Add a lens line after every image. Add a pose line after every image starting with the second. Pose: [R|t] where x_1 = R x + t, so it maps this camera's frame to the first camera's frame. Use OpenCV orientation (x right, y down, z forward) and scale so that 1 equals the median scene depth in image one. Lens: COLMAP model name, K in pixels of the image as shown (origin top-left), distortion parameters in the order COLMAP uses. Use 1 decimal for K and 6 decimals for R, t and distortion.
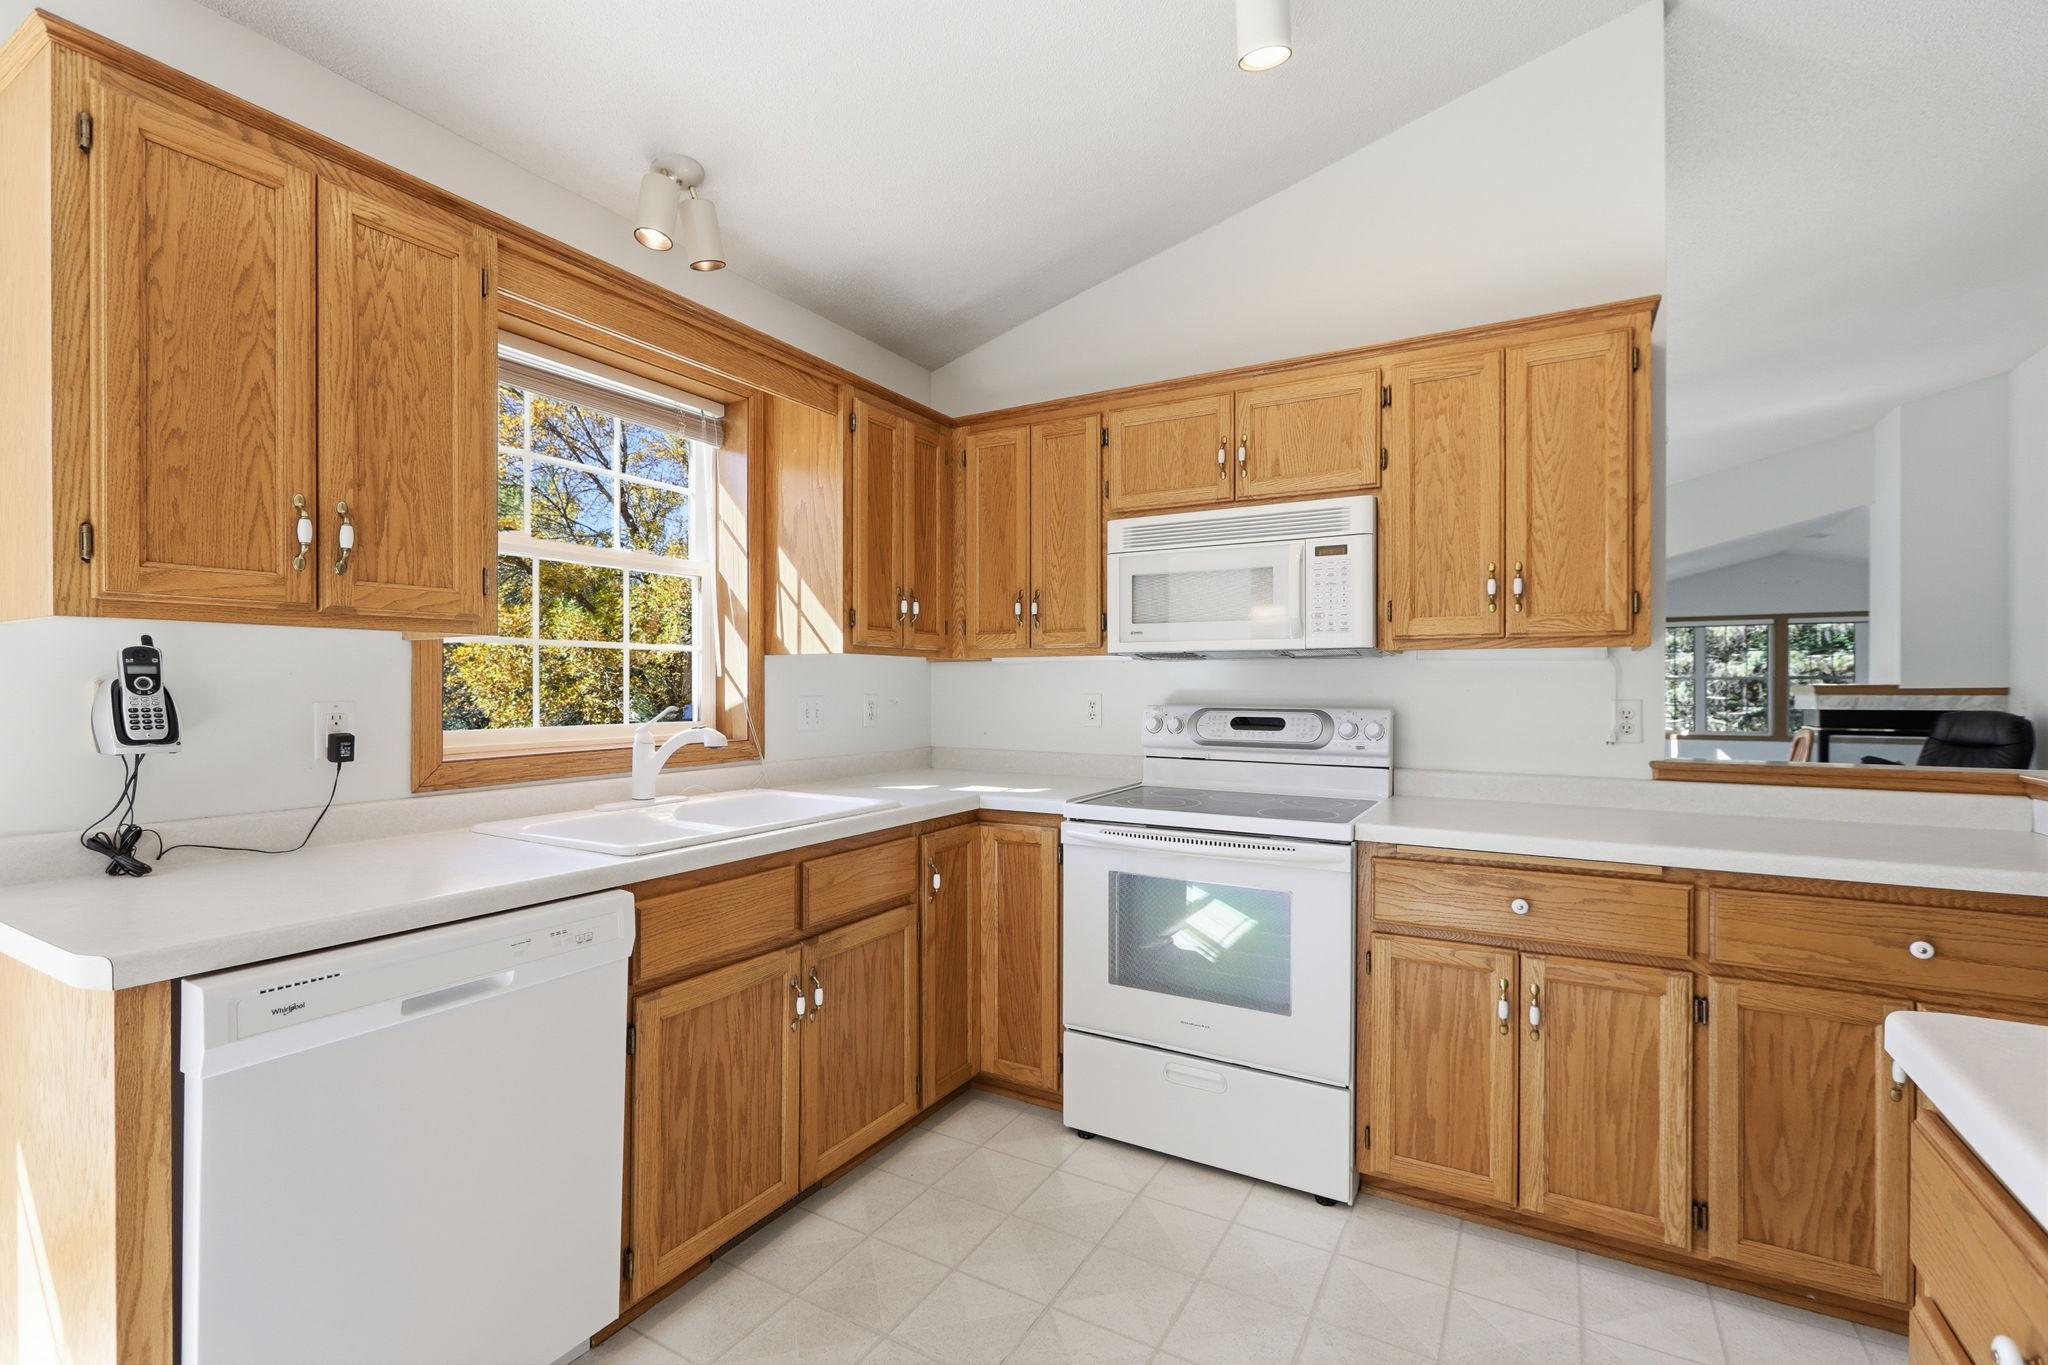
lens RADIAL K [[926.3, 0, 1032.8], [0, 926.3, 690.6], [0, 0, 1]] dist [-0.002613, -0.000117]
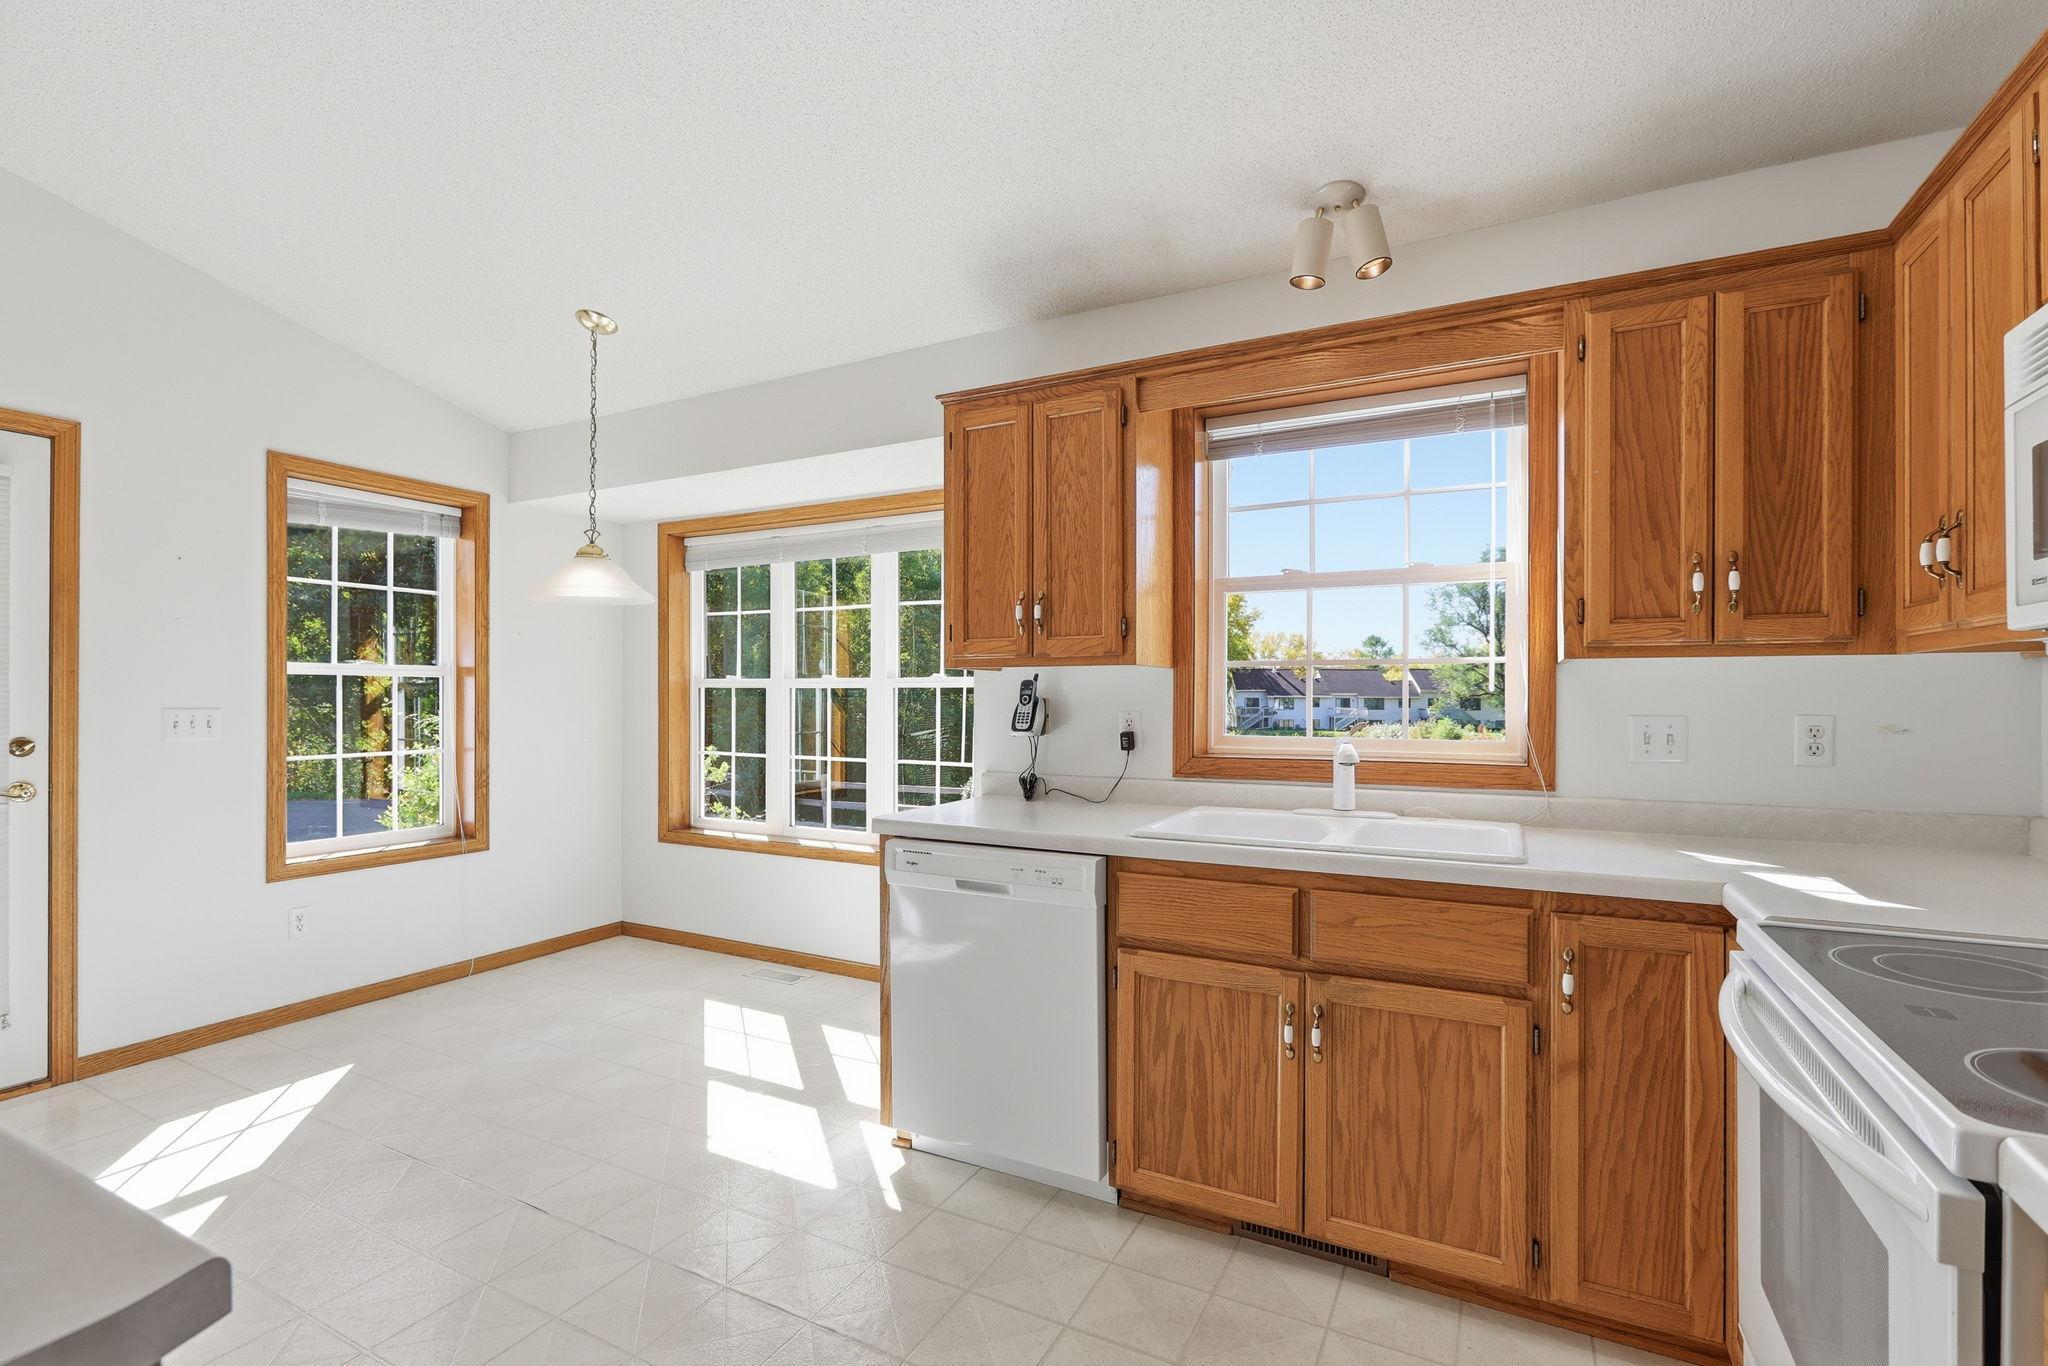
lens RADIAL K [[927.1, 0, 1016.0], [0, 927.1, 699.9], [0, 0, 1]] dist [-0.000908, -0.000049]
pose [[0.023275, 0.001349, -0.999728, 0.562064], [-0.006020, 0.999981, 0.001209, -0.004924], [0.999711, 0.005990, 0.023282, 0.553773]]
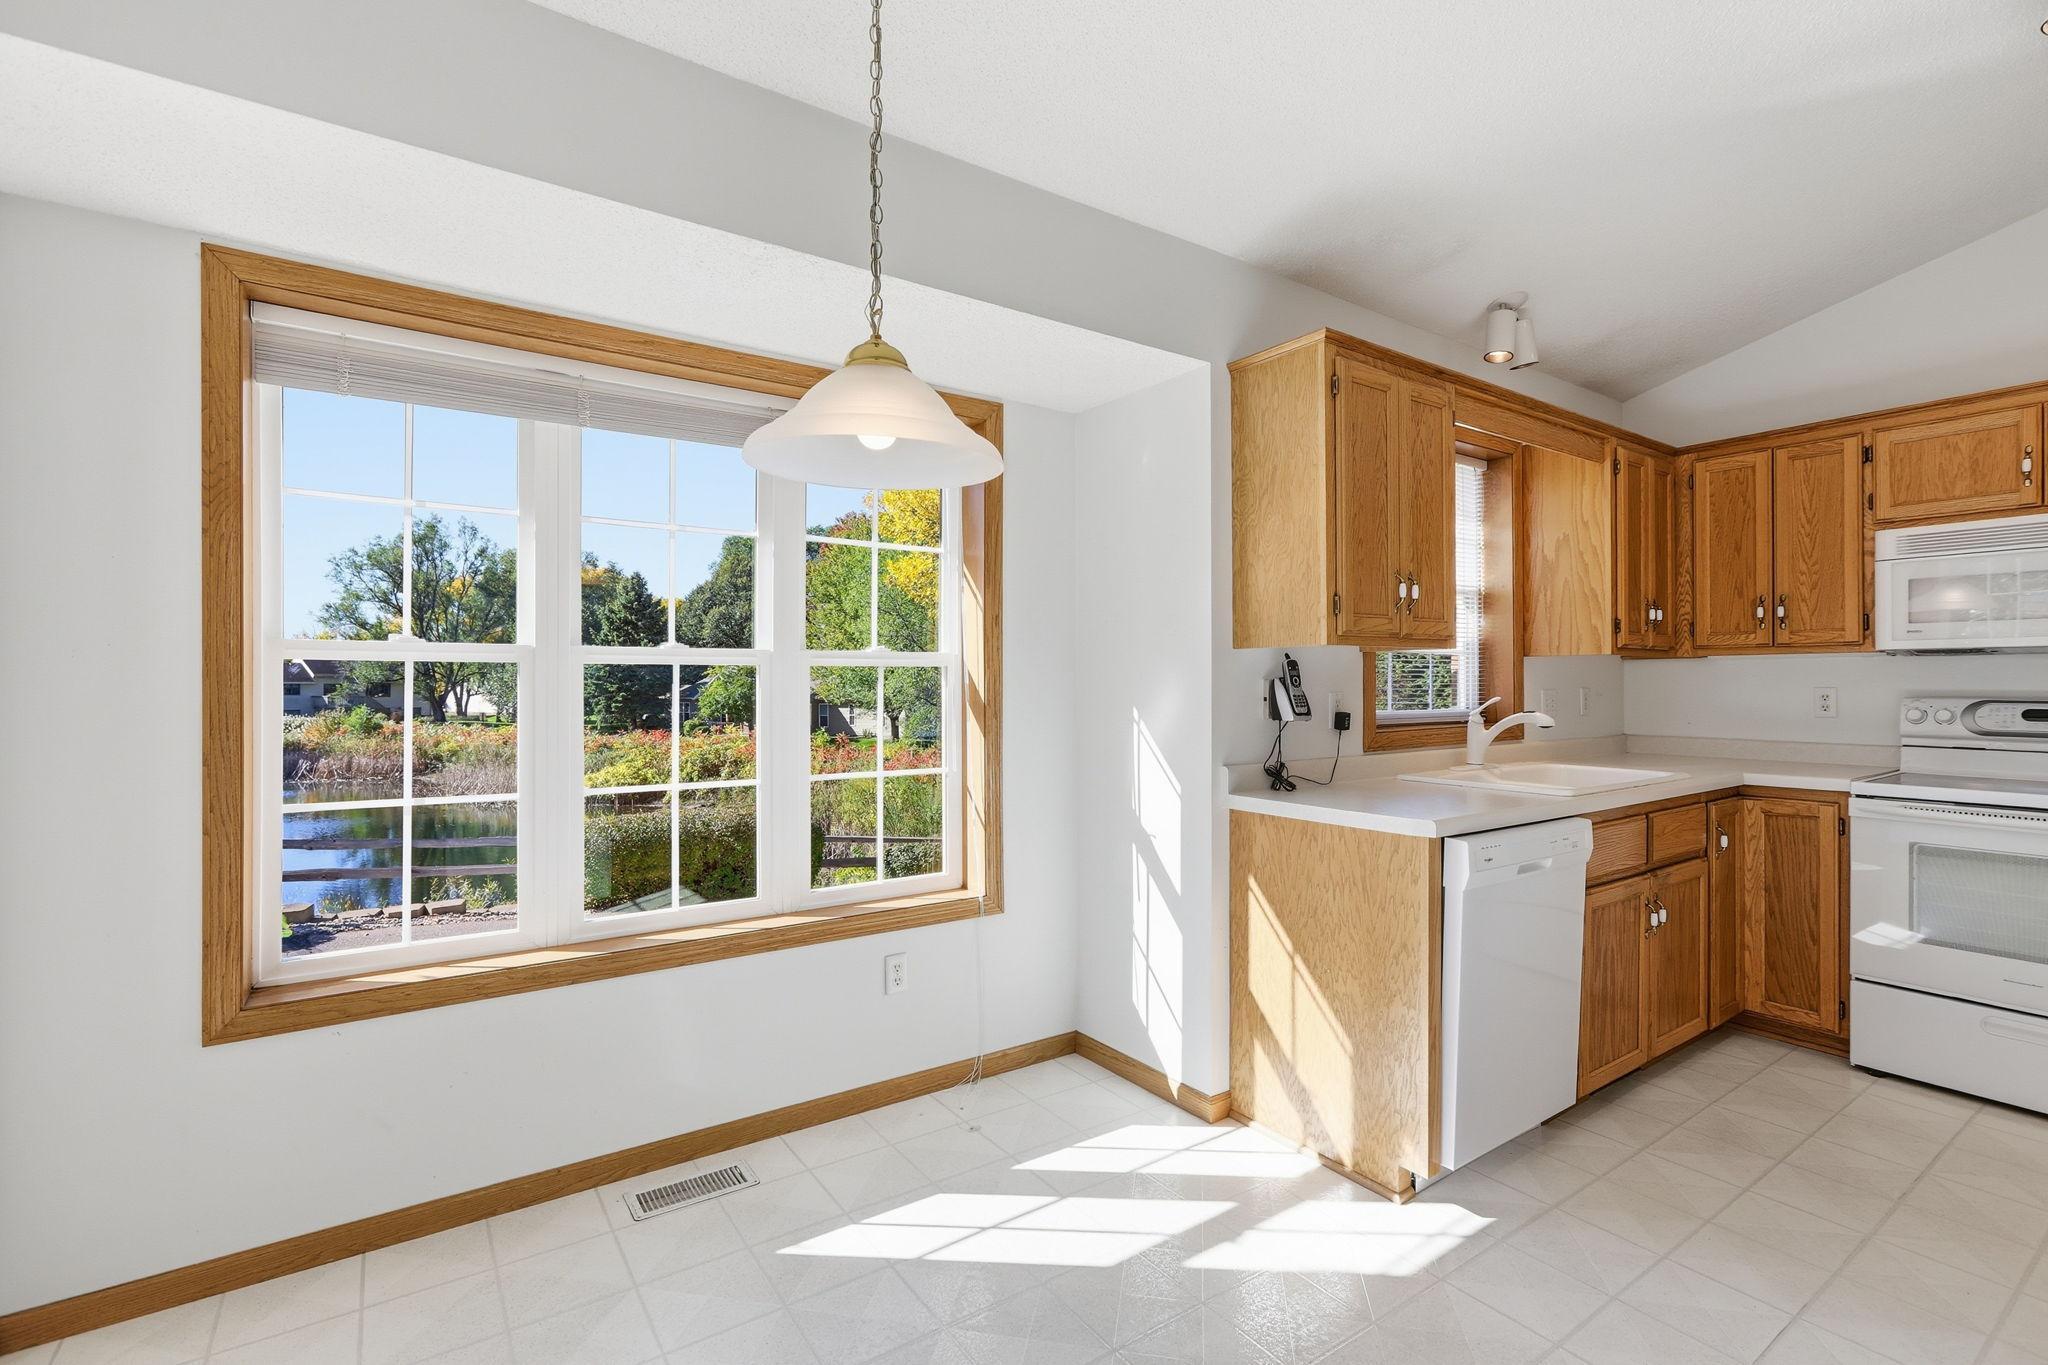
lens RADIAL K [[935.7, 0, 1024.0], [0, 935.7, 682.5], [0, 0, 1]] dist [-0.002642, -0.000635]
pose [[0.901062, -0.003404, -0.433676, -0.387510], [0.001716, 0.999989, -0.004284, 0.001338], [0.433686, 0.003116, 0.901058, -0.488595]]
